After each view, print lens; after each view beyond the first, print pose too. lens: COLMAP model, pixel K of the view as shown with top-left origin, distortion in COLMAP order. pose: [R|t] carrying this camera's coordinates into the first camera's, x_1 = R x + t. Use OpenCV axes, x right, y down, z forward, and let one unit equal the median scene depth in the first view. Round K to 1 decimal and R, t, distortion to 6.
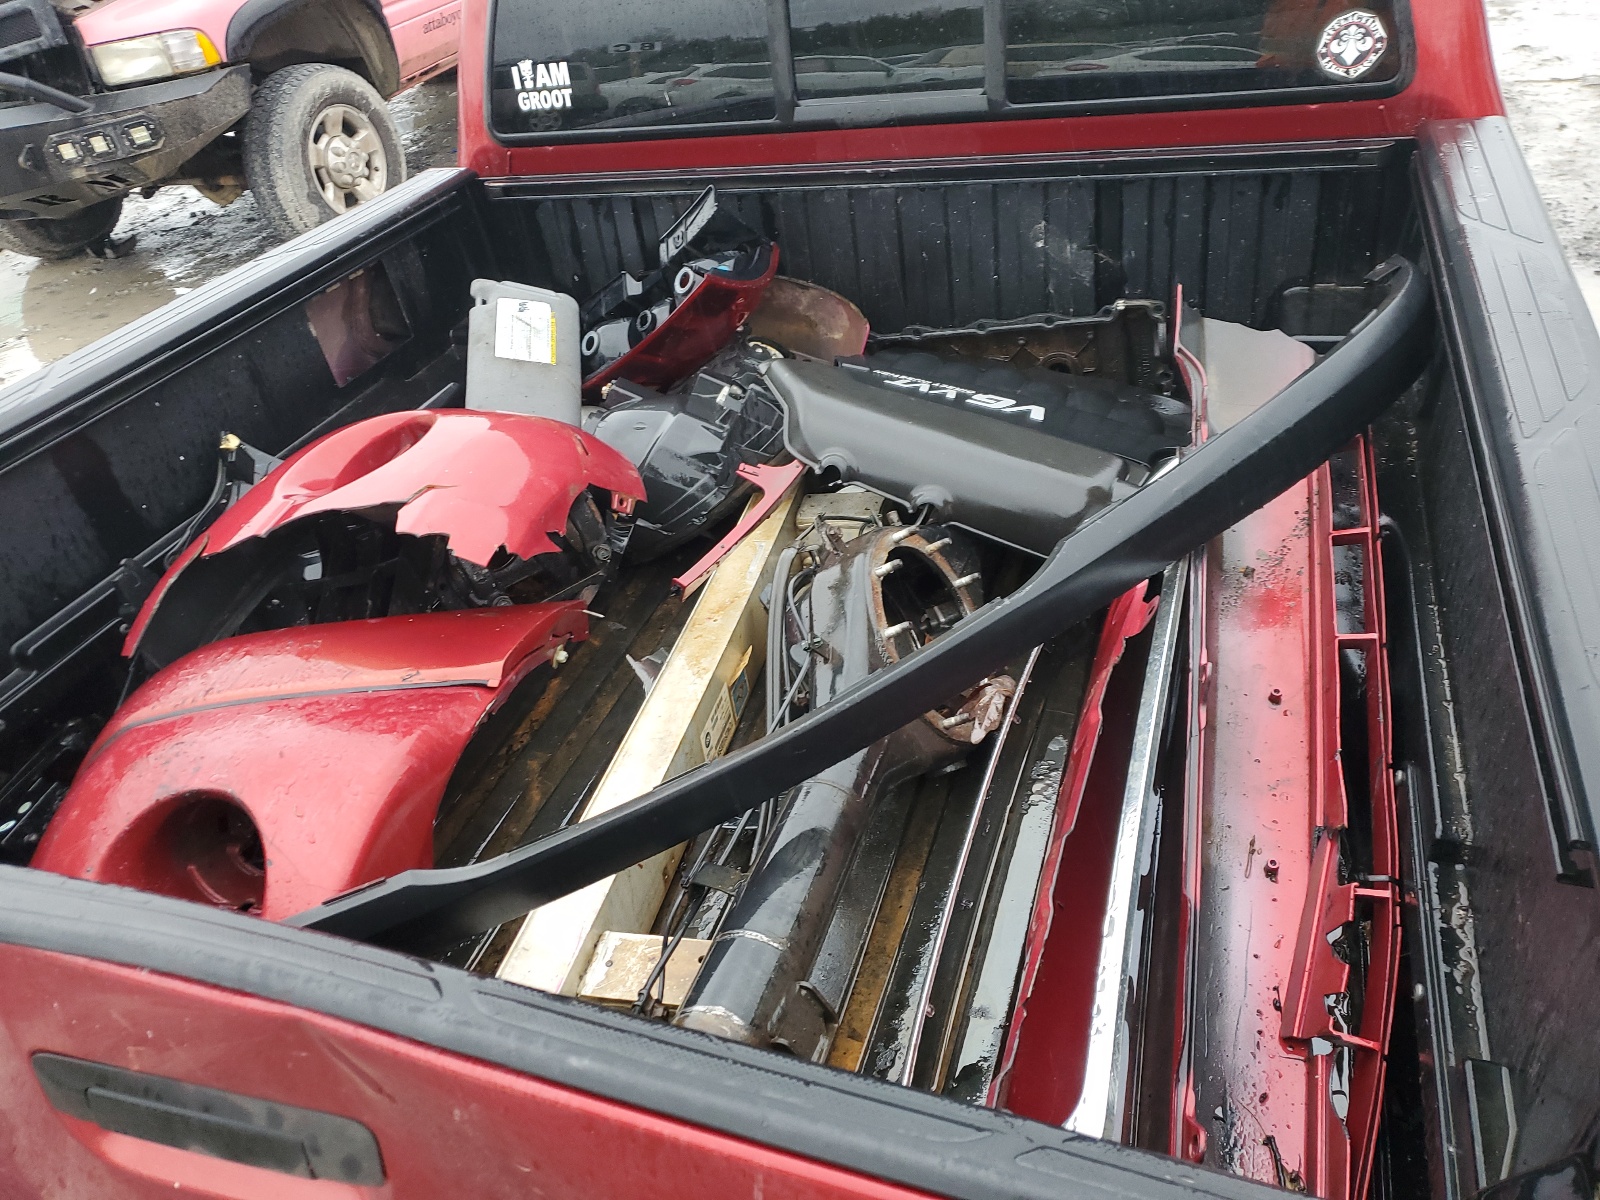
lens RADIAL K [[1224.0, 0, 797.5], [0, 1224.0, 595.0], [0, 0, 1]] dist [-0.035877, -0.002220]
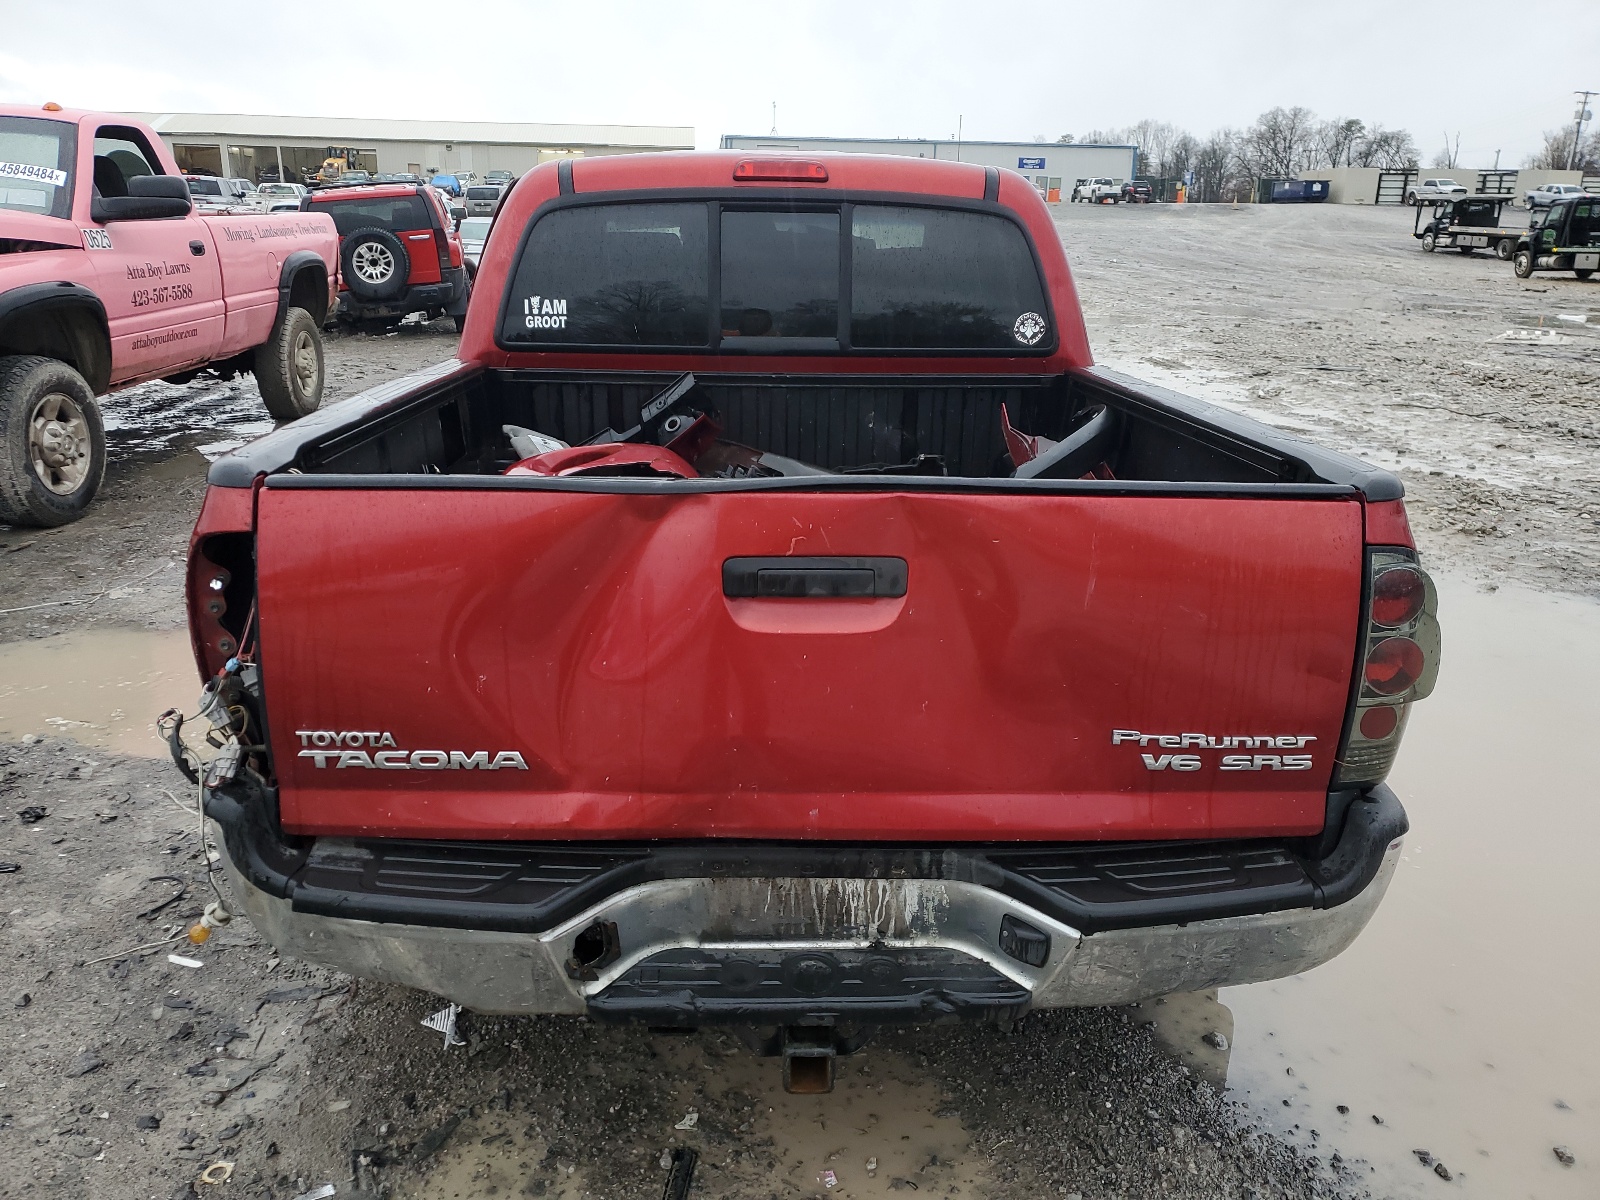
lens RADIAL K [[1224.0, 0, 801.3], [0, 1224.0, 604.7], [0, 0, 1]] dist [-0.035877, -0.002220]
pose [[0.905889, 0.038850, 0.421730, -0.549212], [0.104425, 0.944551, -0.311319, 0.431638], [-0.410440, 0.326060, 0.851601, -0.308398]]
